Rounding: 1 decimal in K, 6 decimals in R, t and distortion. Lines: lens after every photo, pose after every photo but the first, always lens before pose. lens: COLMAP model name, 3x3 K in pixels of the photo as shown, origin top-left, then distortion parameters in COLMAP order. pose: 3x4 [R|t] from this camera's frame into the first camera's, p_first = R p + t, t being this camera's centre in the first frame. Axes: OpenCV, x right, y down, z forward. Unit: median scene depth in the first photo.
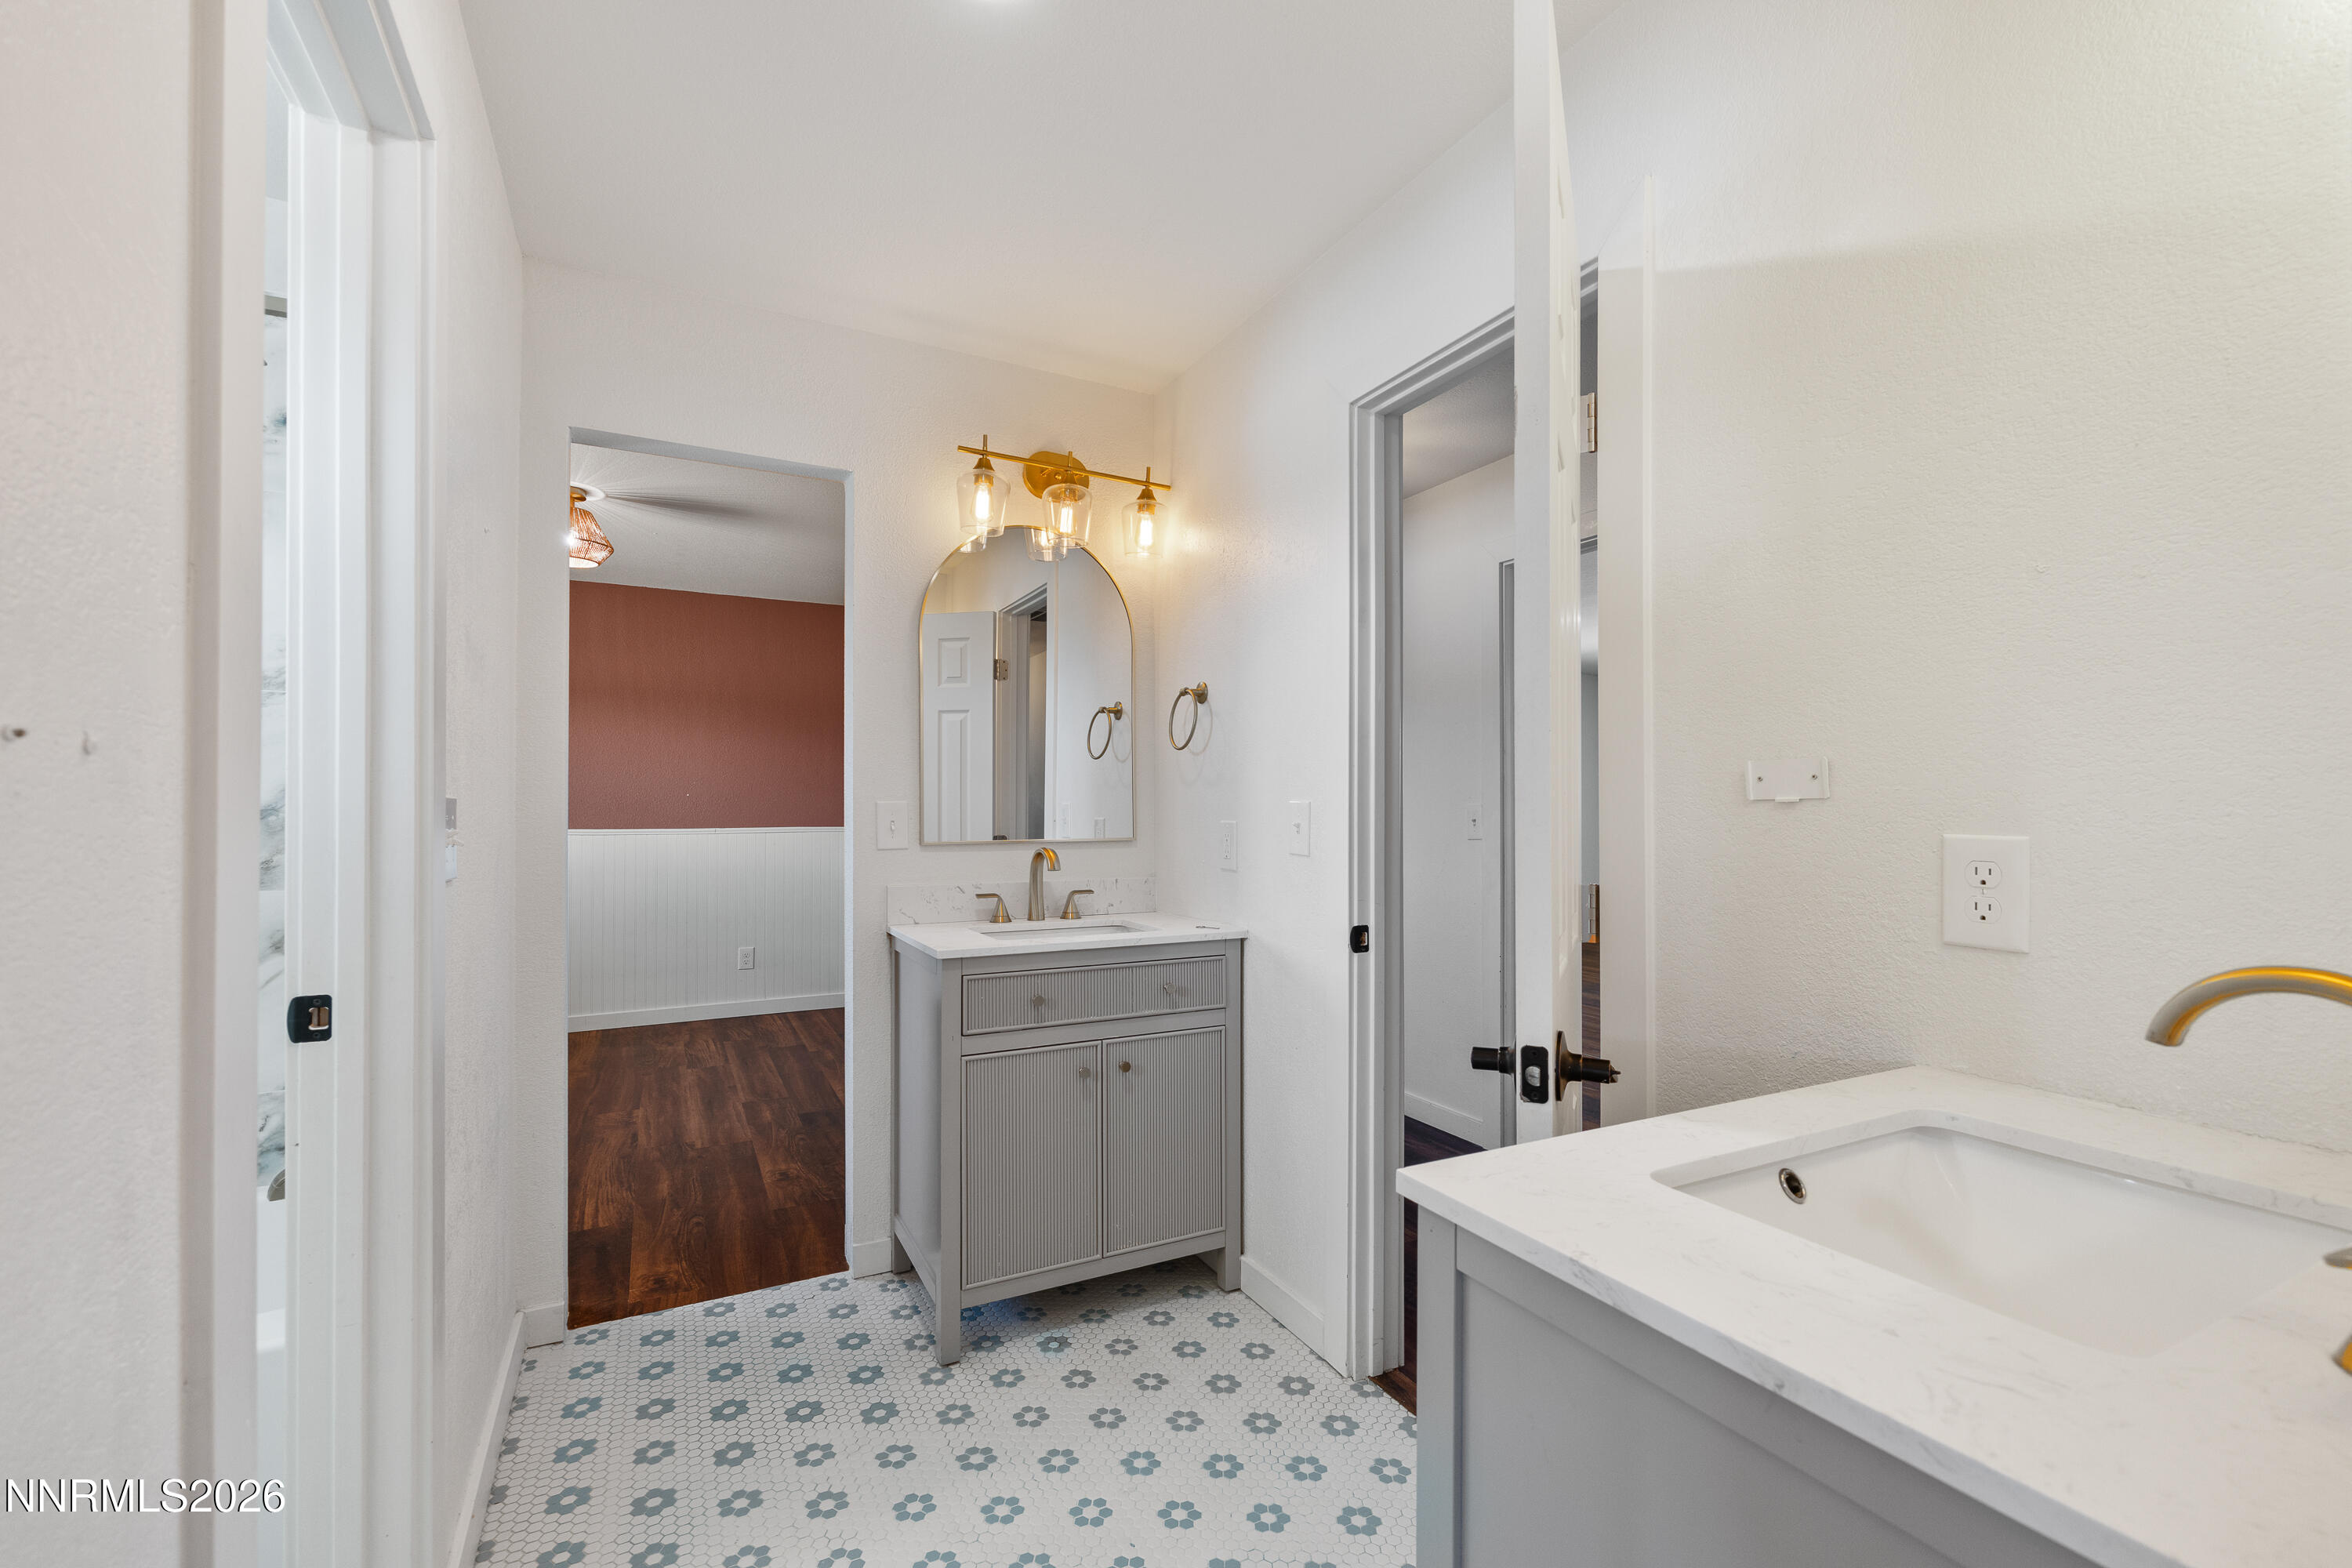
lens RADIAL K [[965.3, 0, 1178.7], [0, 965.3, 841.1], [0, 0, 1]] dist [0.000211, 0.000066]
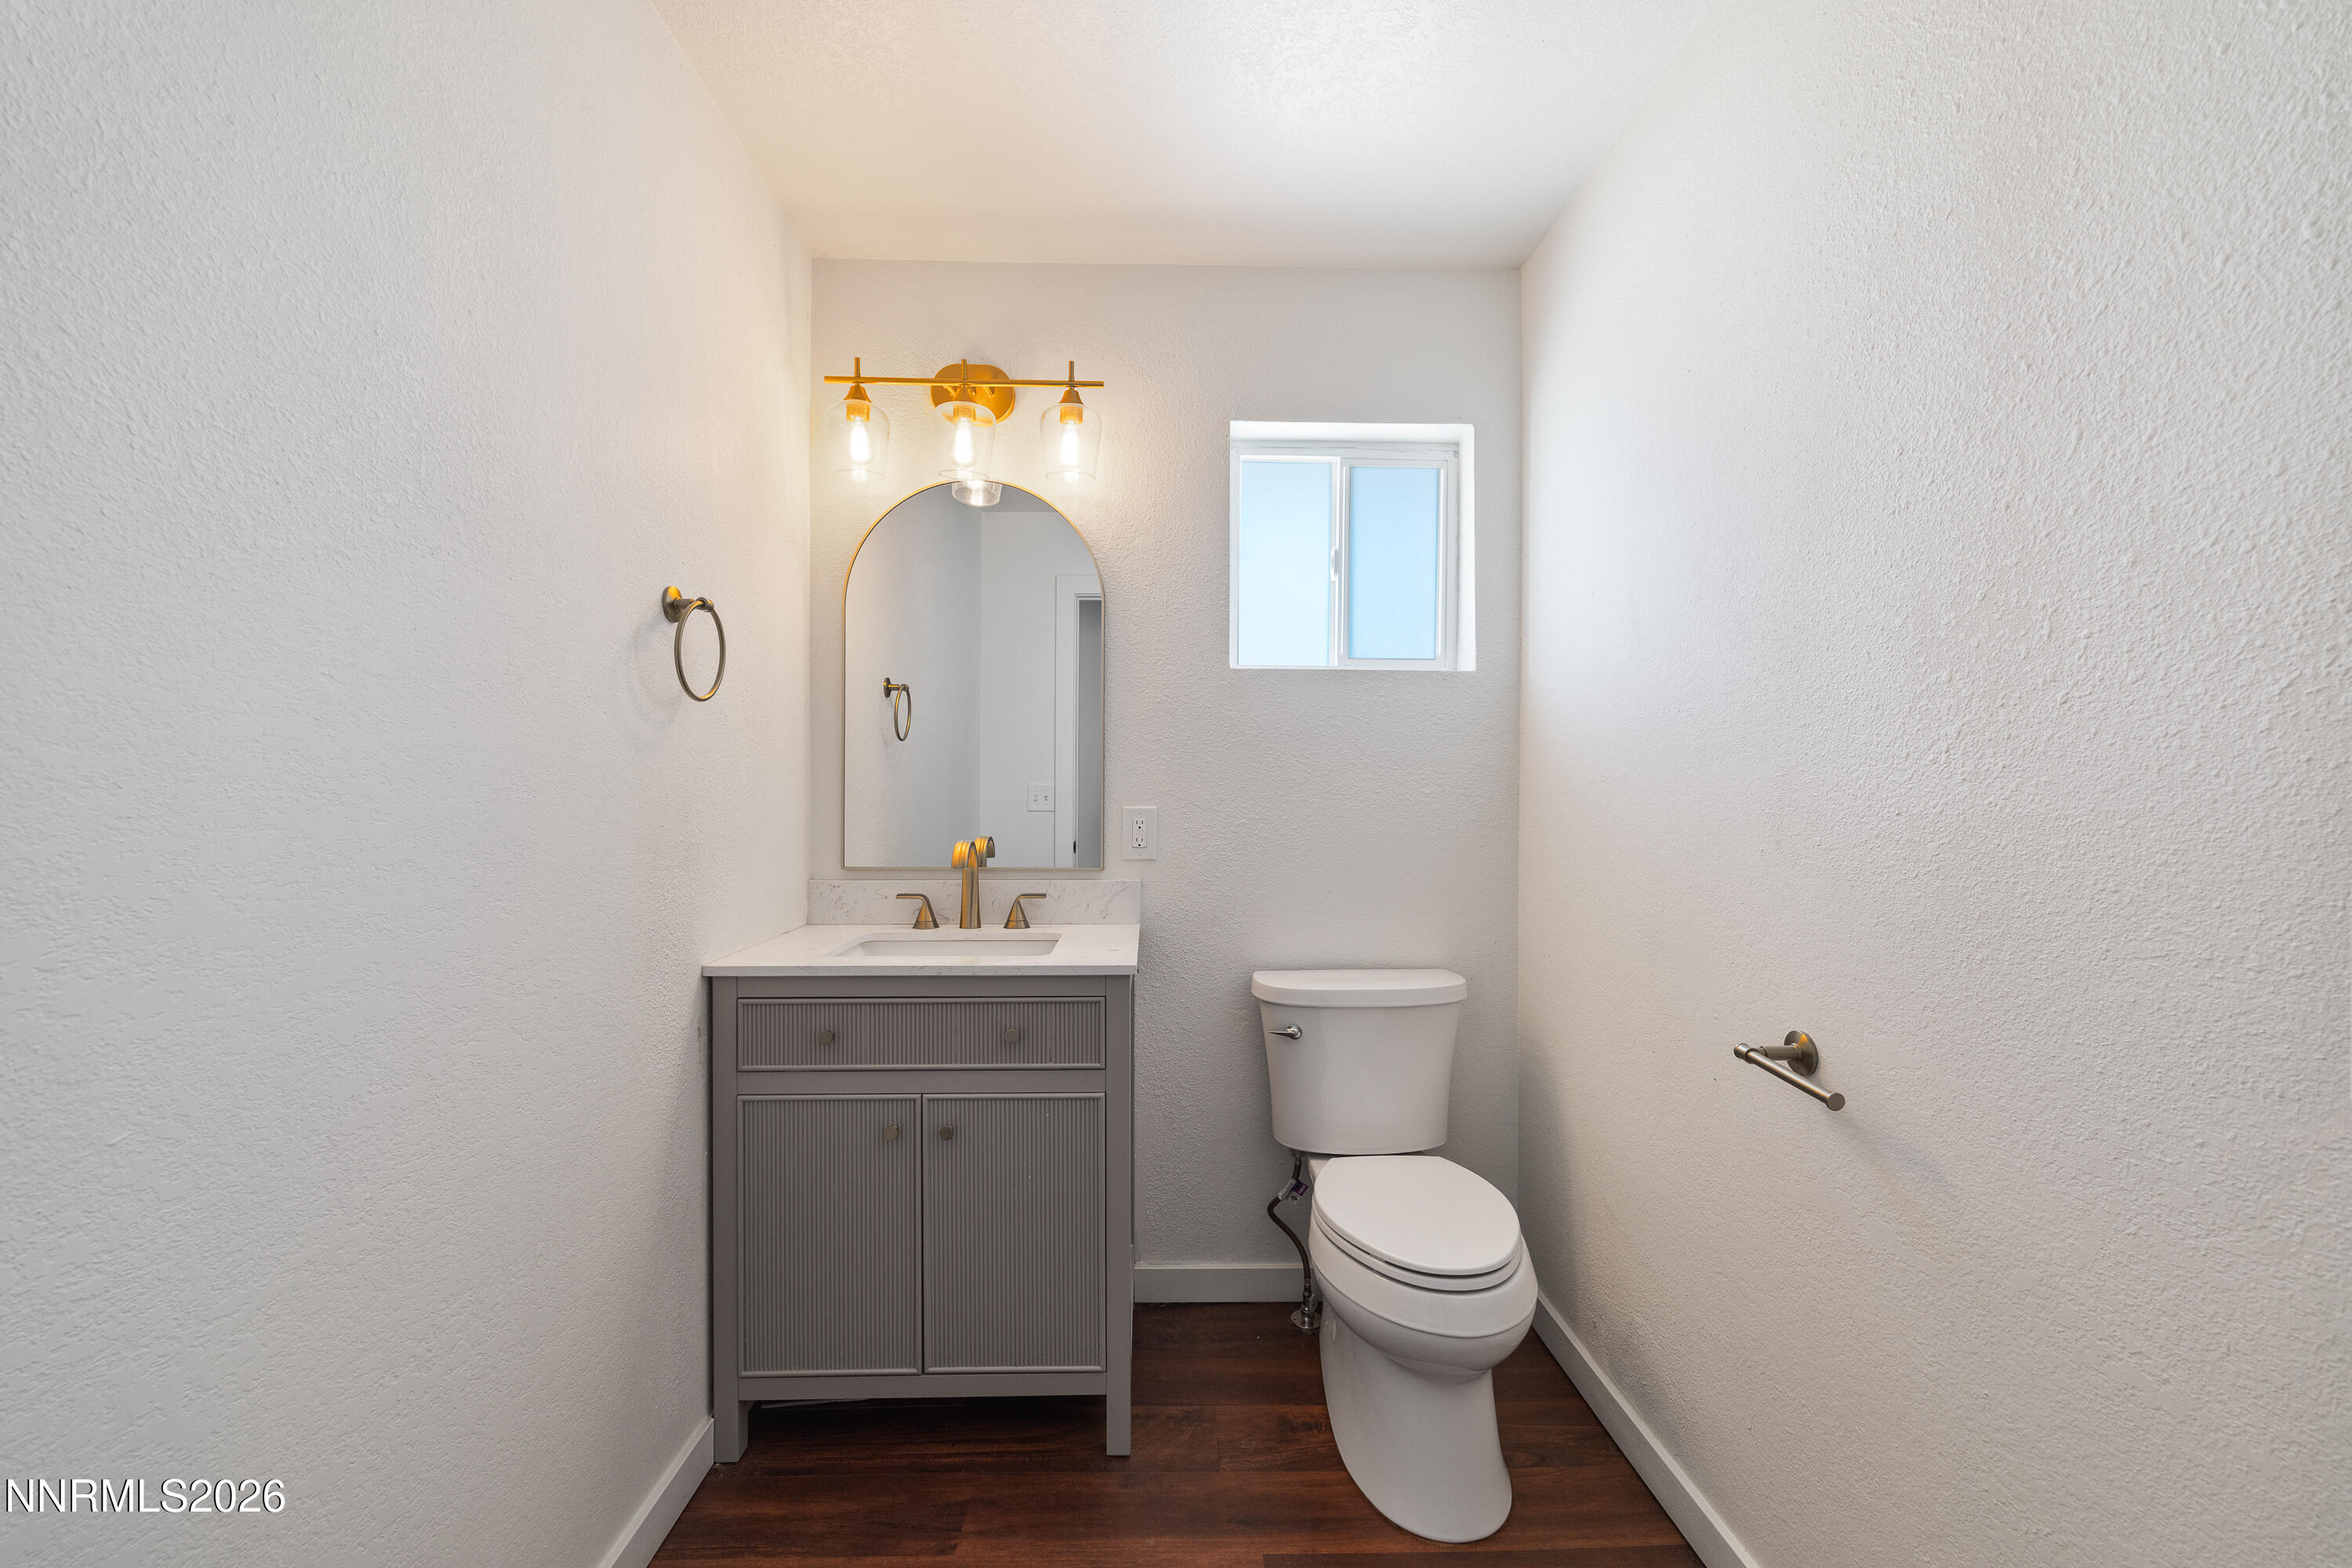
lens RADIAL K [[1000.6, 0, 1176.0], [0, 1000.6, 784.0], [0, 0, 1]] dist [-0.011630, -0.000031]
pose [[0.901857, 0.006855, -0.431980, 0.397927], [-0.012186, 0.999880, -0.009573, -0.036810], [0.431863, 0.013898, 0.901832, 0.305578]]
